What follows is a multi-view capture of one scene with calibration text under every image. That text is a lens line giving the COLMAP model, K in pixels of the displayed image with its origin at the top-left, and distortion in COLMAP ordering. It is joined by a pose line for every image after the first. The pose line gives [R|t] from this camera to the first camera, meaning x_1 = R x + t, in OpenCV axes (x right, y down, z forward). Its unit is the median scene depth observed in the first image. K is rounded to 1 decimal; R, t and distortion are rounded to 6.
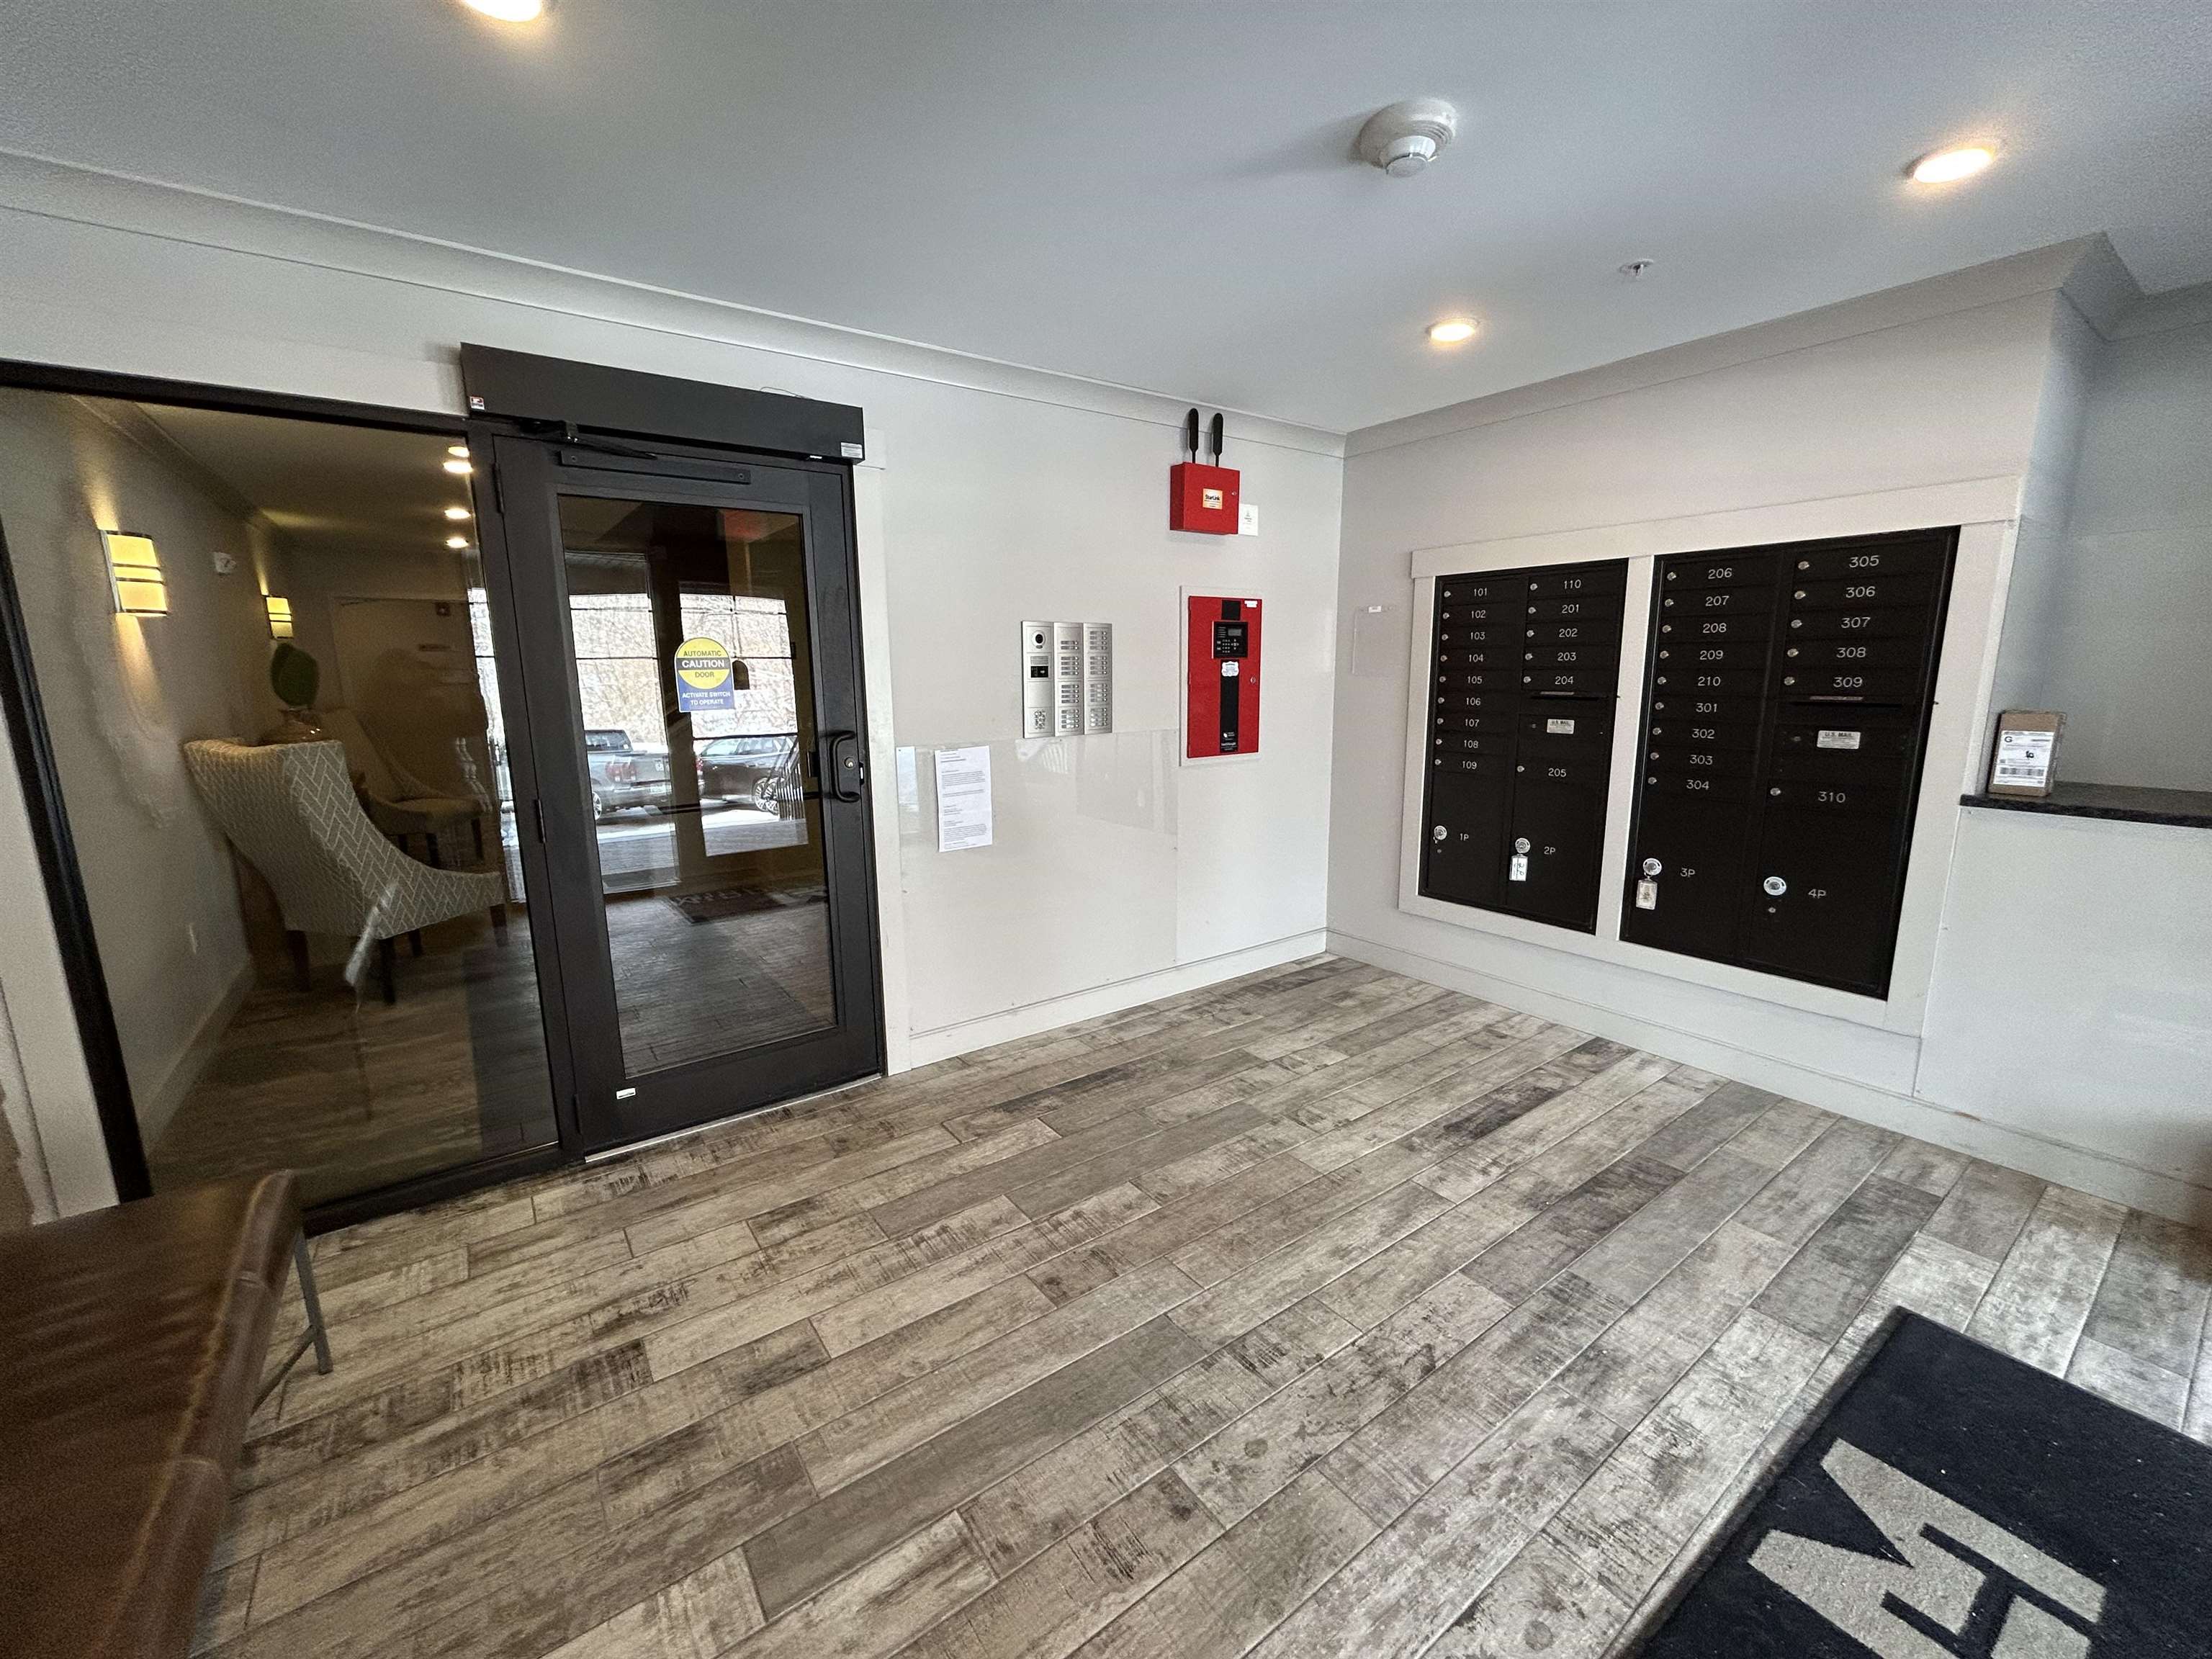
lens RADIAL K [[895.6, 0, 1106.0], [0, 895.6, 829.5], [0, 0, 1]] dist [0.000830, -0.000070]
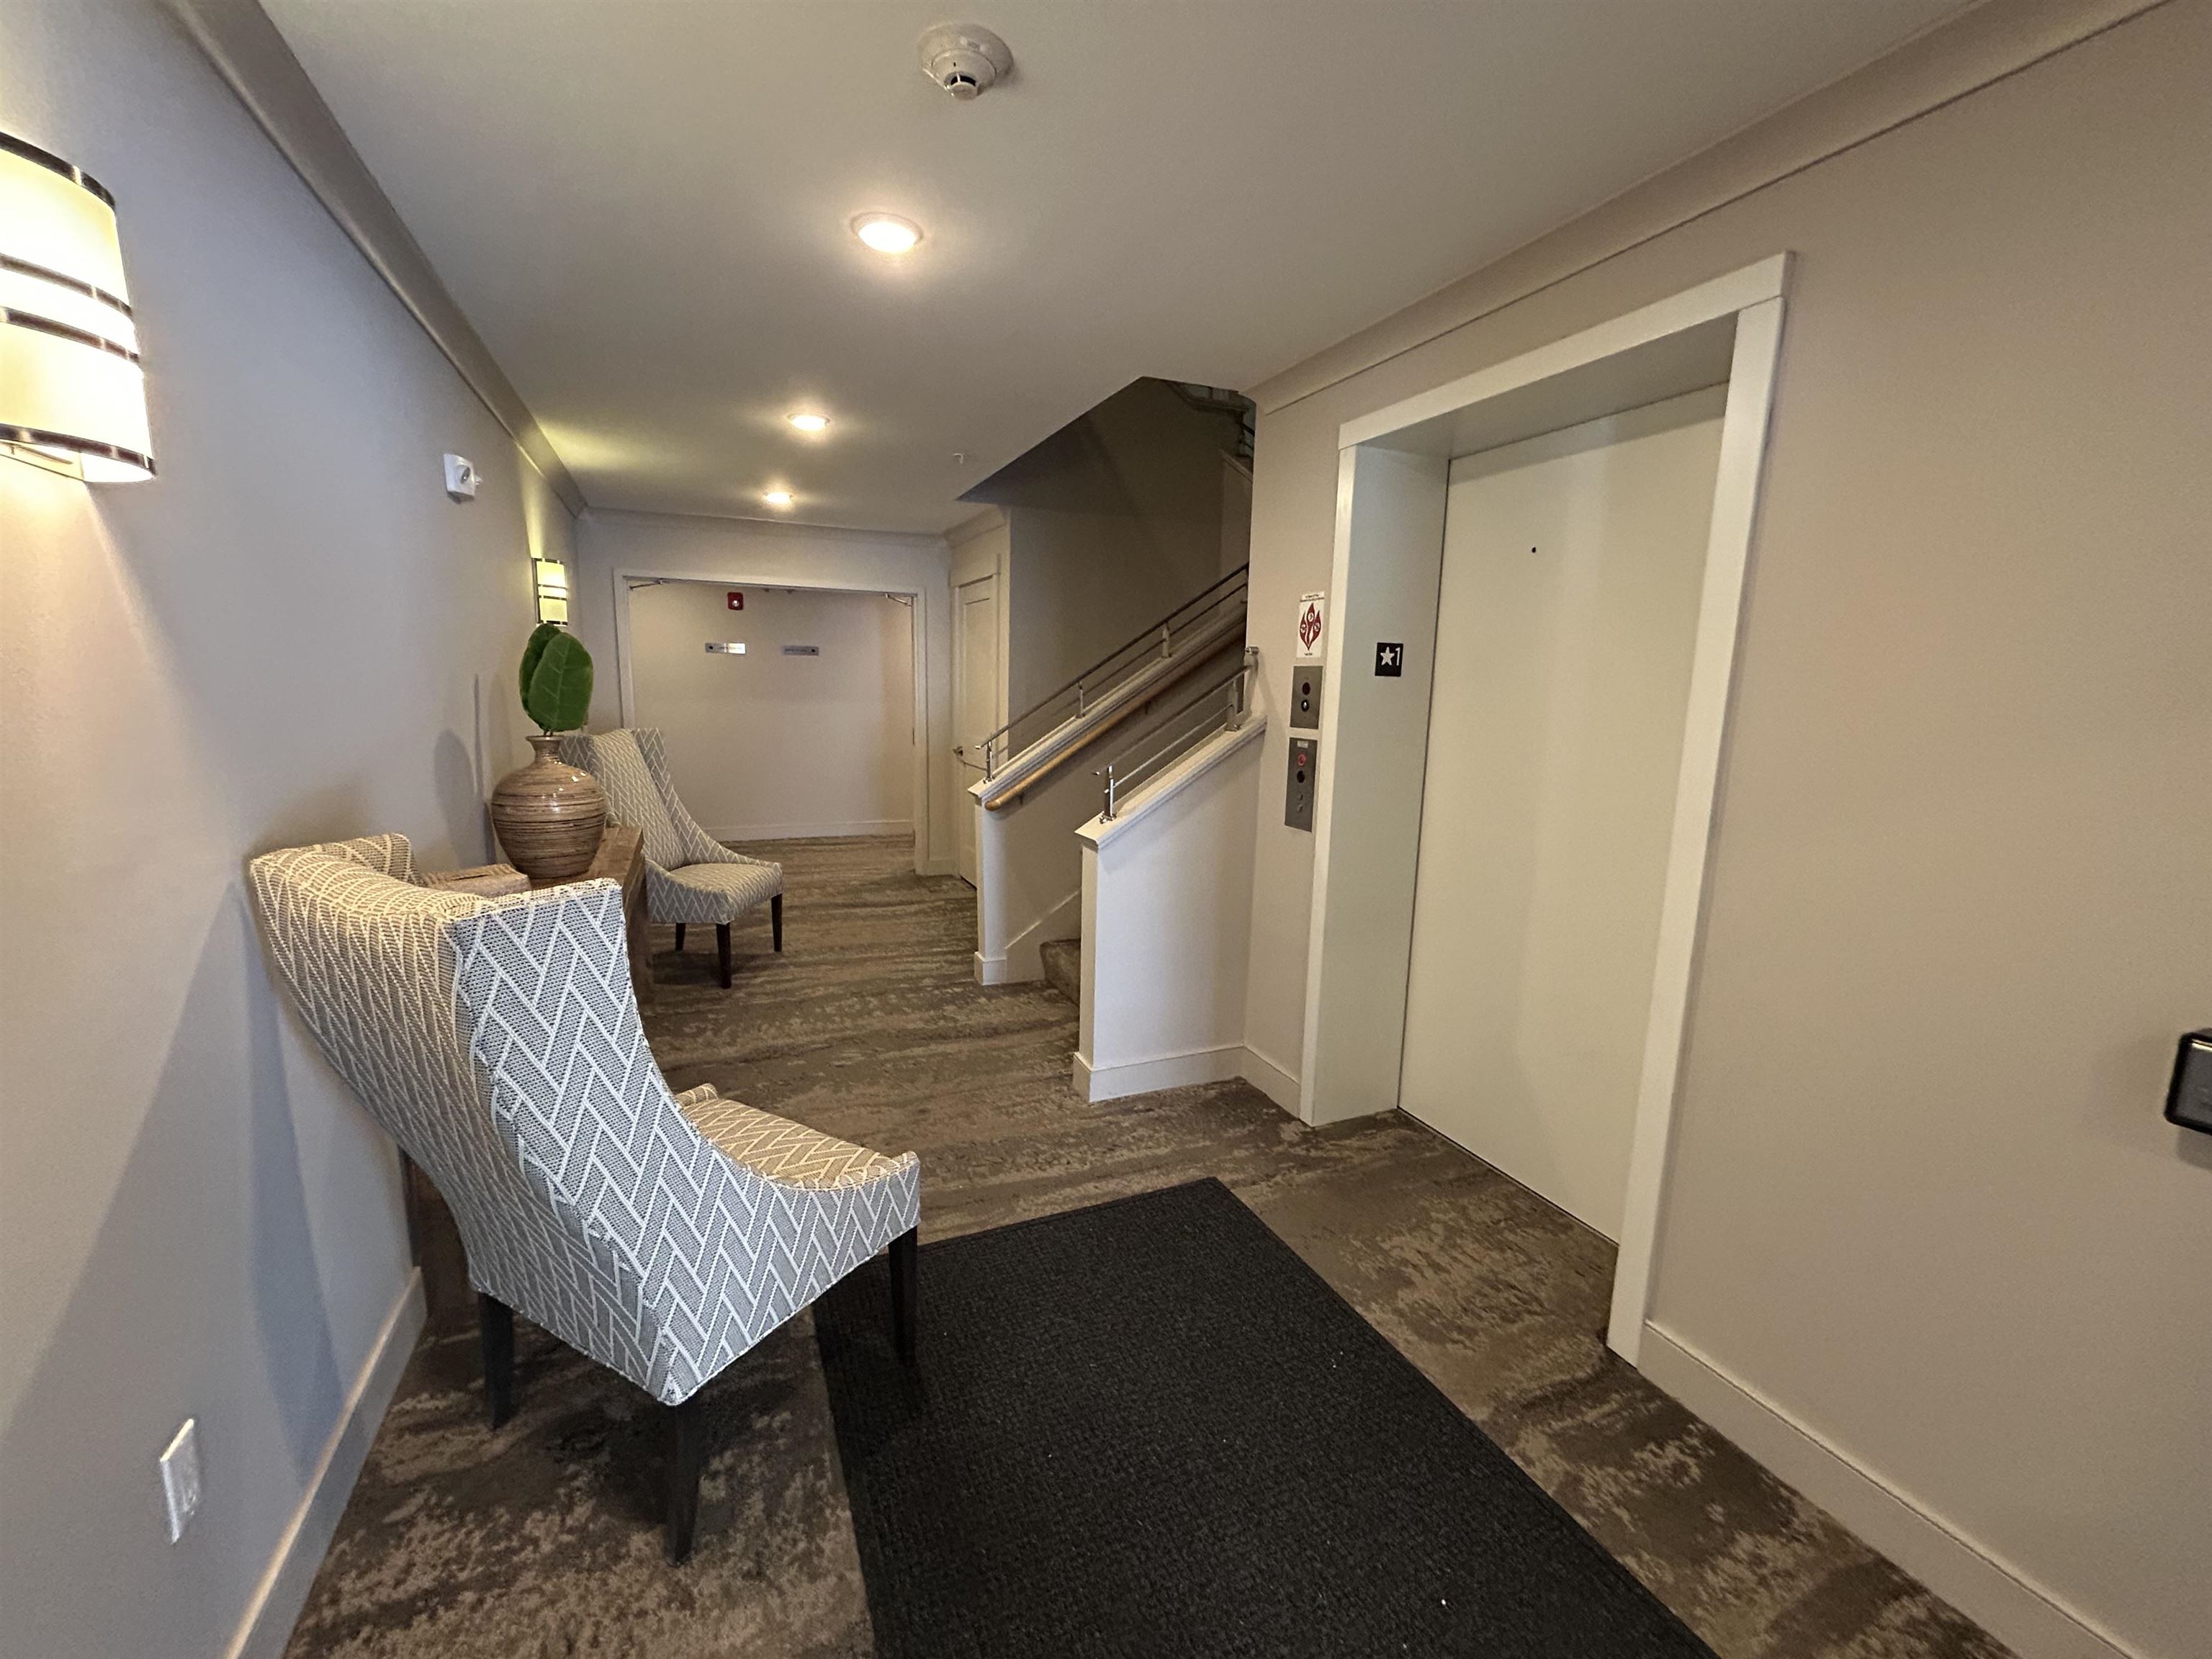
lens RADIAL K [[895.6, 0, 1106.0], [0, 895.6, 829.5], [0, 0, 1]] dist [0.000830, -0.000070]
pose [[0.977862, 0.067992, -0.197894, -0.498107], [-0.072893, 0.997185, -0.017579, -0.102843], [0.196142, 0.031615, 0.980066, 0.575242]]
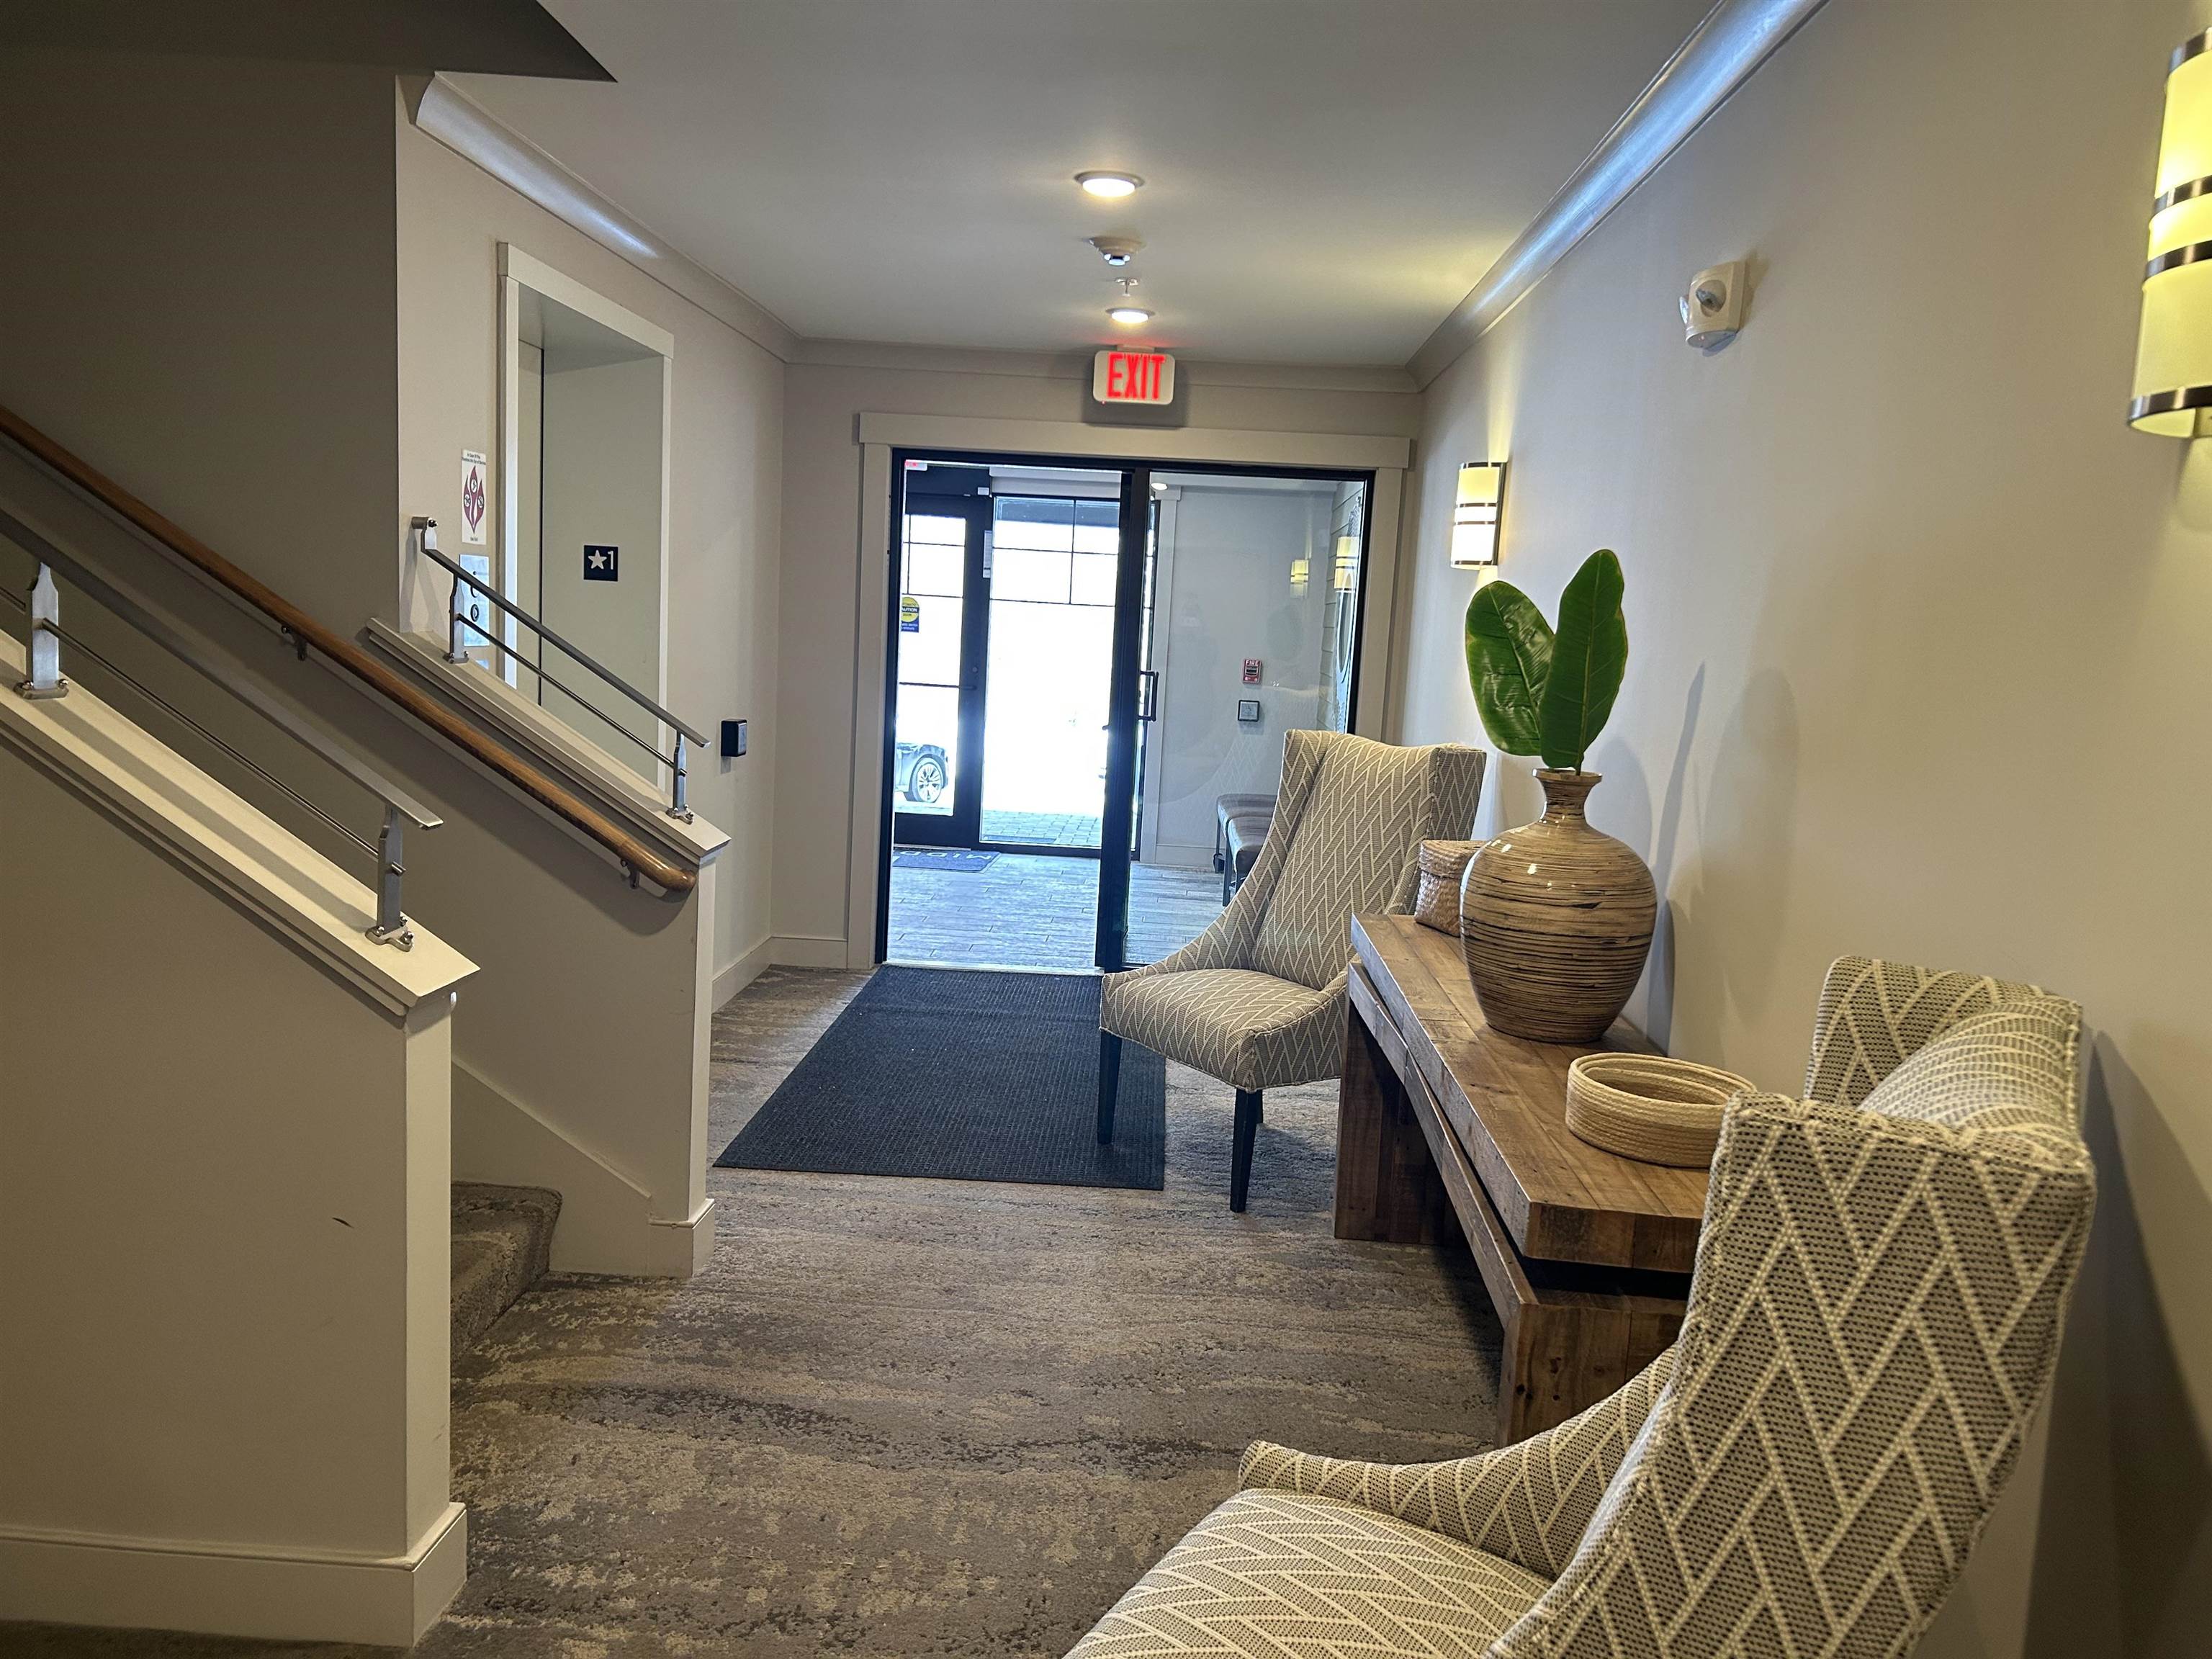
lens RADIAL K [[1667.5, 0, 1106.0], [0, 1667.5, 829.5], [0, 0, 1]] dist [0.000585, 0.000116]
pose [[-0.775386, -0.111442, 0.621576, -1.051083], [0.071175, 0.962610, 0.261373, -0.249479], [-0.627463, 0.246906, -0.738463, 1.370890]]
